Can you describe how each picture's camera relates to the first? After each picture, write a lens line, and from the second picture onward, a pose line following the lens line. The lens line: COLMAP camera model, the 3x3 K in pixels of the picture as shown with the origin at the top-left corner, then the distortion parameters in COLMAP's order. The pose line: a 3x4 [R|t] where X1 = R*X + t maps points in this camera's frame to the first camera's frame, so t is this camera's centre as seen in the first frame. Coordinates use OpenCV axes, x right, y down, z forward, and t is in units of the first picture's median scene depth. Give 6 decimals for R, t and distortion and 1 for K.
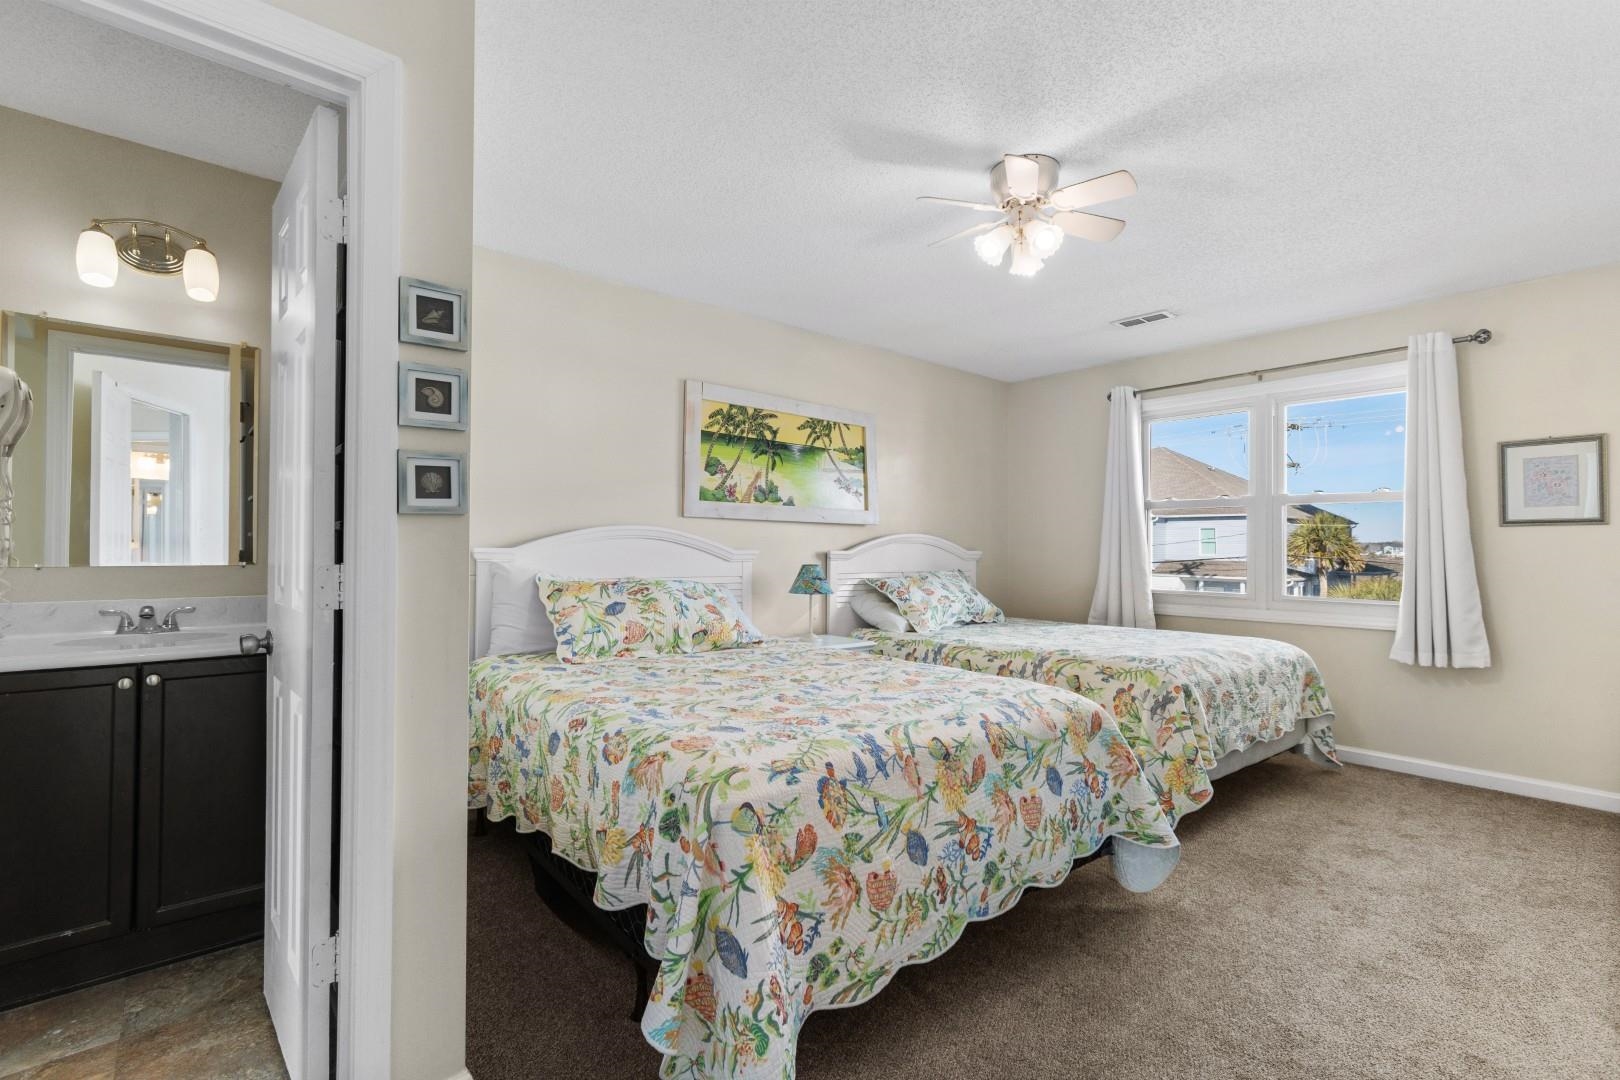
lens RADIAL K [[719.8, 0, 810.2], [0, 719.8, 535.4], [0, 0, 1]] dist [0.005095, -0.000193]
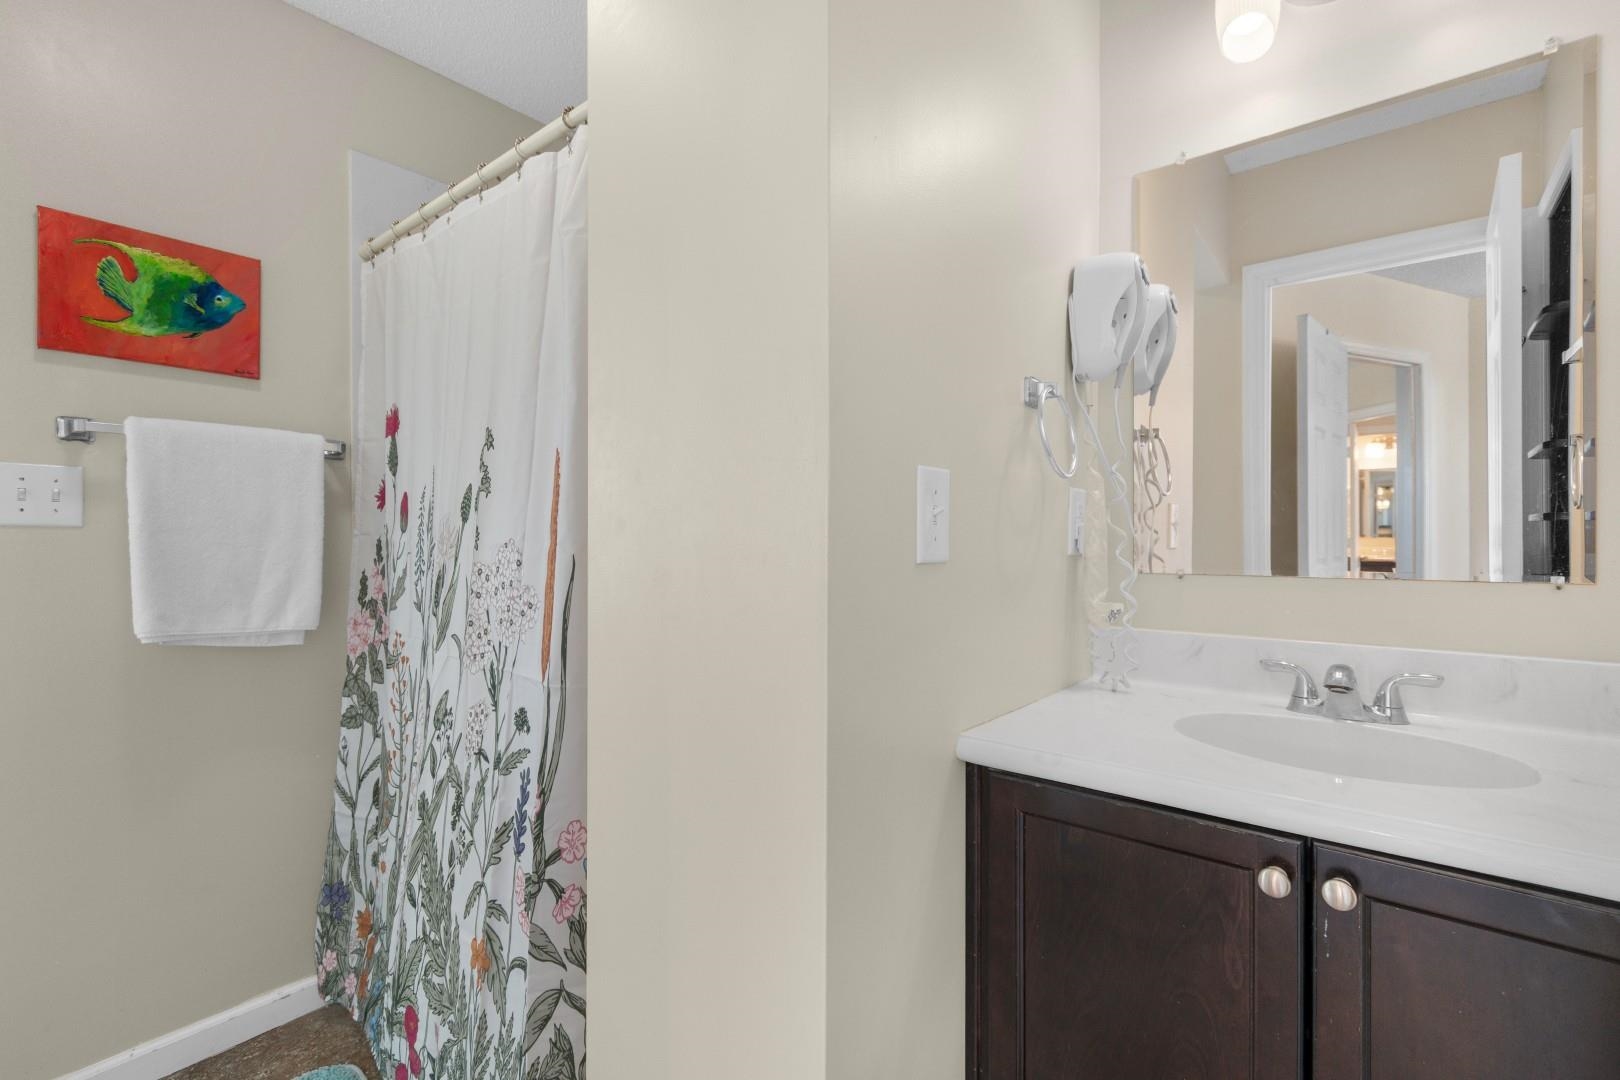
lens RADIAL K [[719.8, 0, 810.2], [0, 719.8, 535.4], [0, 0, 1]] dist [0.005095, -0.000193]
pose [[0.156849, -0.008024, -0.987590, -0.484047], [0.013824, 0.999887, -0.005929, 0.010577], [0.987526, -0.012722, 0.156943, 0.560469]]
